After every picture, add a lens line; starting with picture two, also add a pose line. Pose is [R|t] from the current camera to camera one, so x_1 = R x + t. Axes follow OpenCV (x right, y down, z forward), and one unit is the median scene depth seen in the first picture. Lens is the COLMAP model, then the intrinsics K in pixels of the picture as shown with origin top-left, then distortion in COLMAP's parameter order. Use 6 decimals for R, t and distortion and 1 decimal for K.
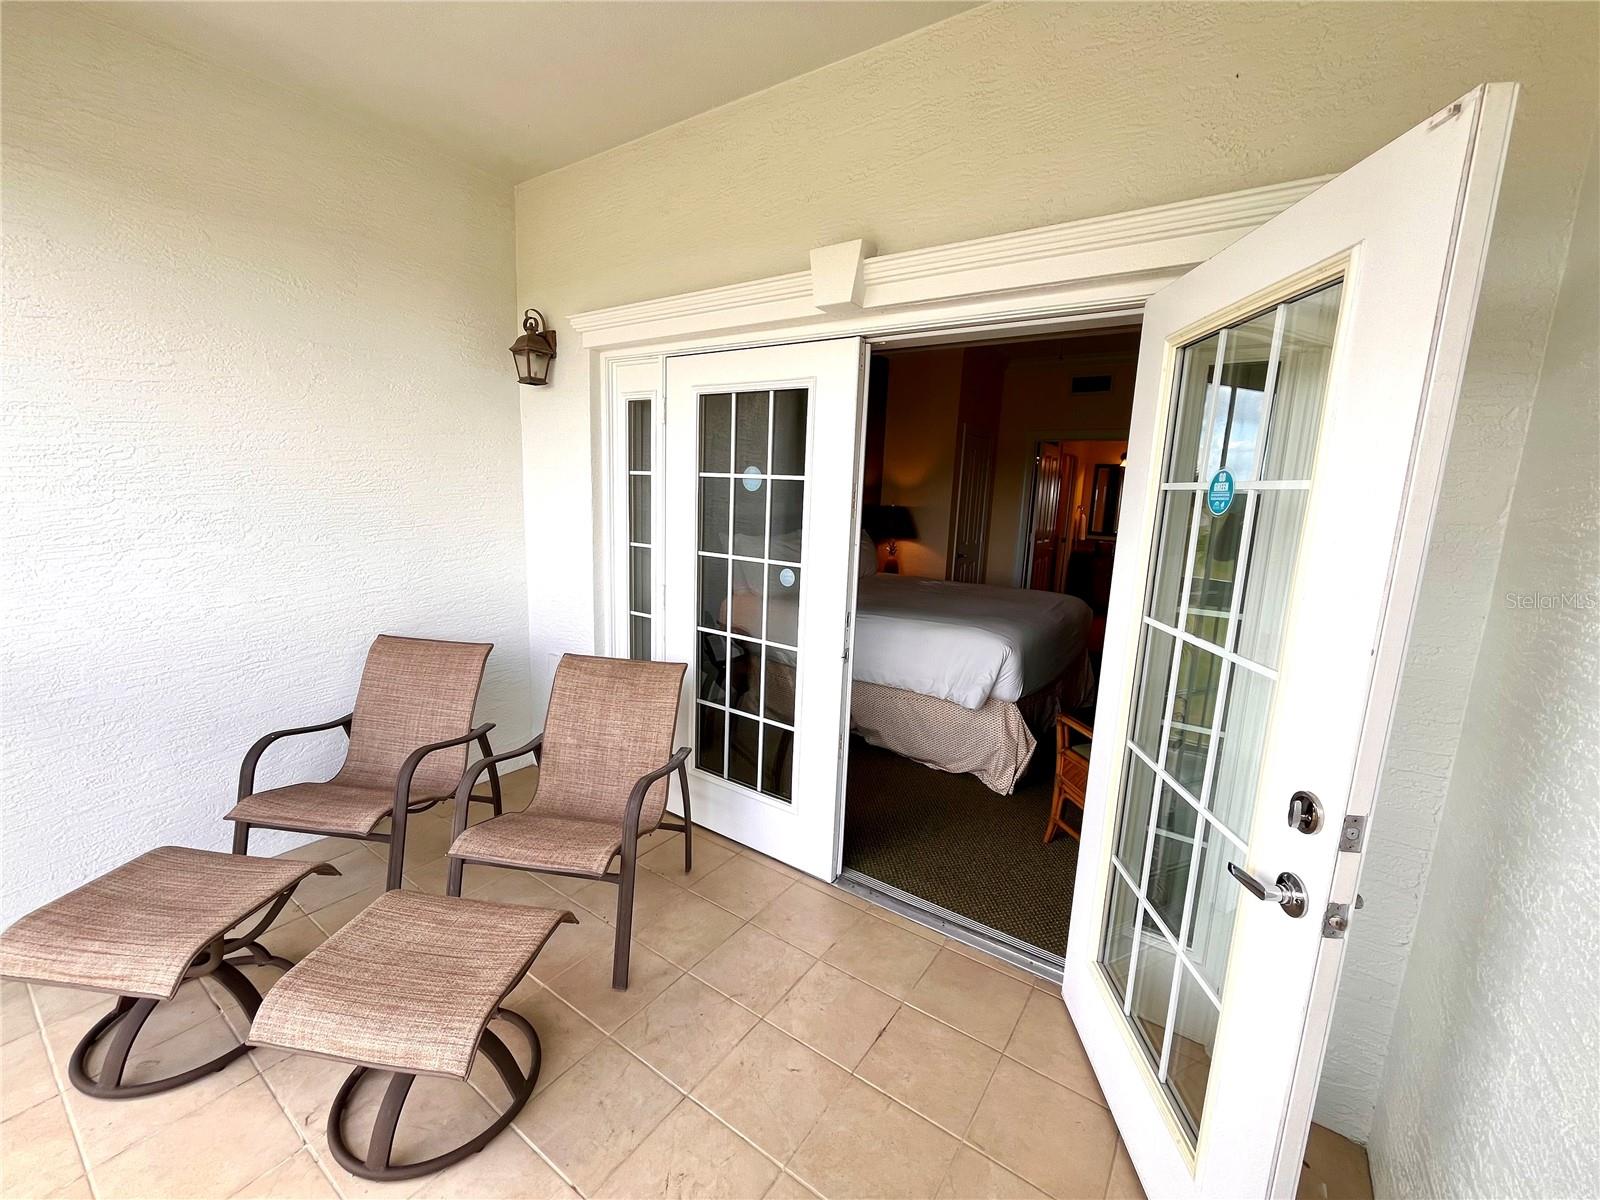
lens RADIAL K [[652.7, 0, 800.0], [0, 652.7, 600.0], [0, 0, 1]] dist [-0.001809, -0.000413]
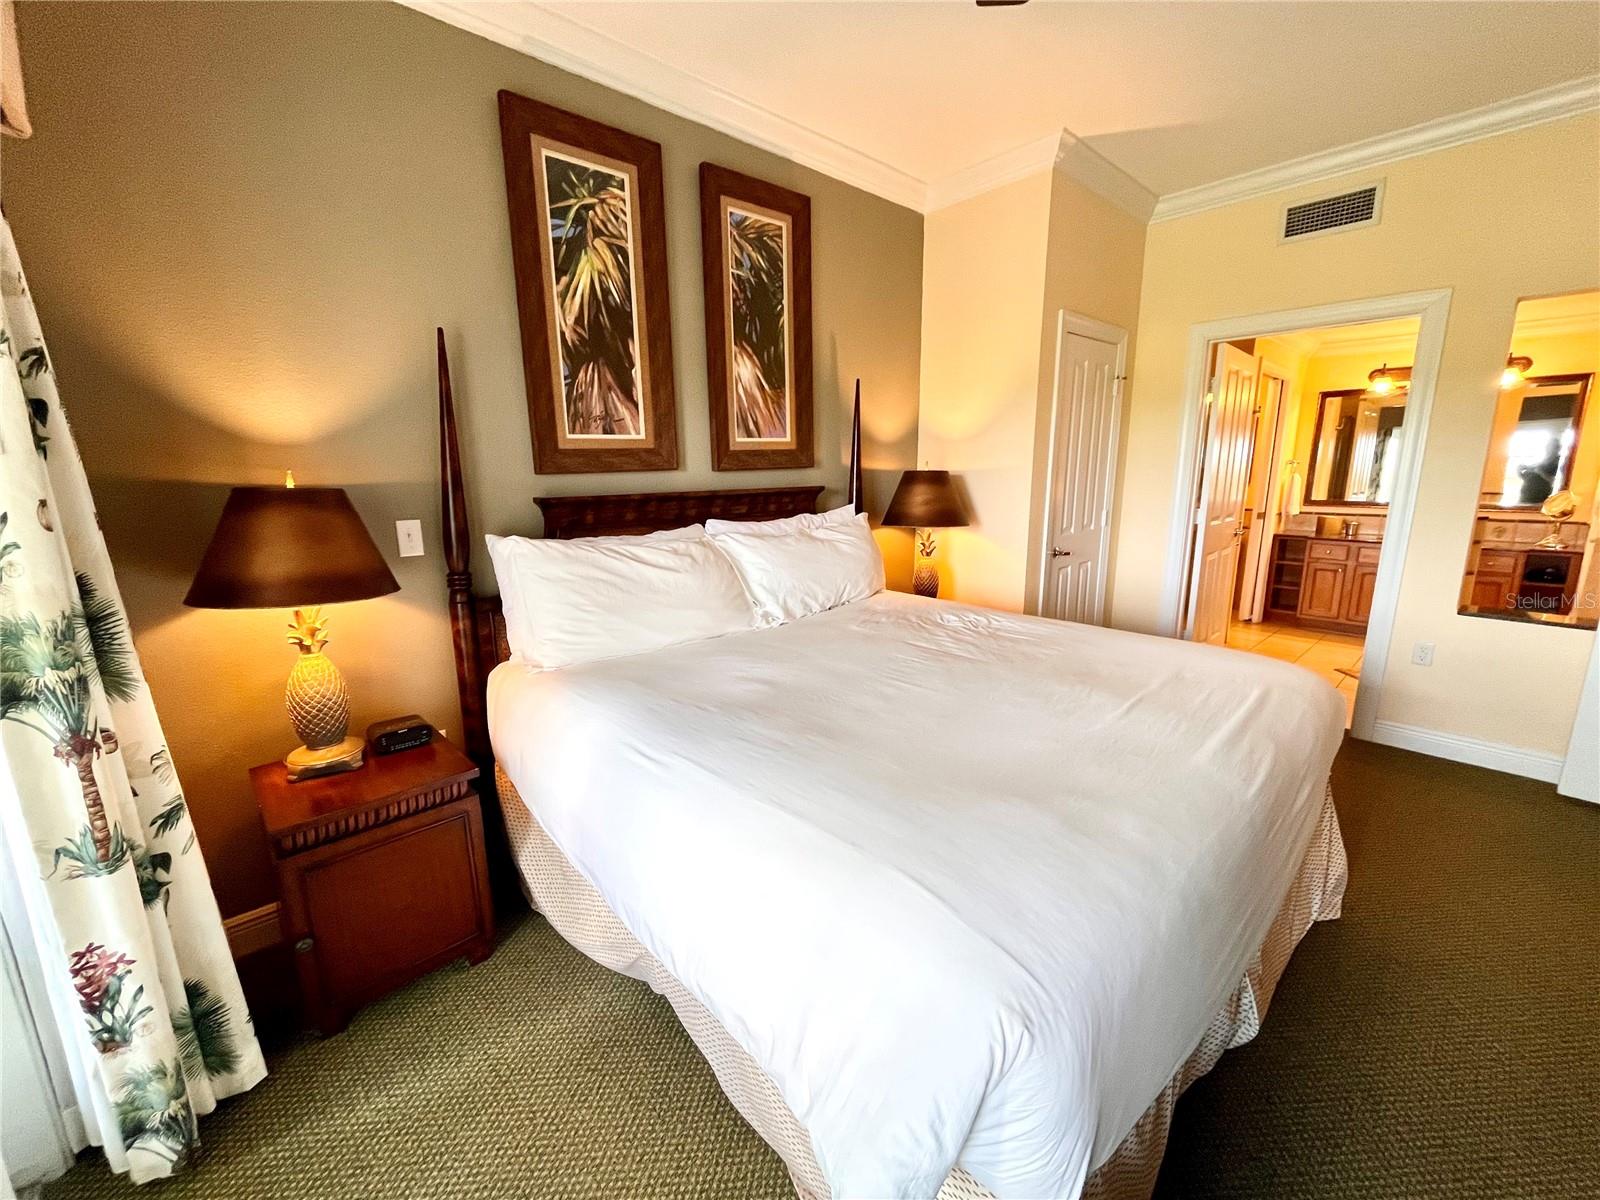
lens RADIAL K [[652.7, 0, 800.0], [0, 652.7, 600.0], [0, 0, 1]] dist [-0.001809, -0.000413]
pose [[0.974319, -0.003462, -0.225146, 0.113928], [0.010387, 0.999508, 0.029580, -0.034735], [0.224933, -0.031159, 0.973876, 0.290557]]
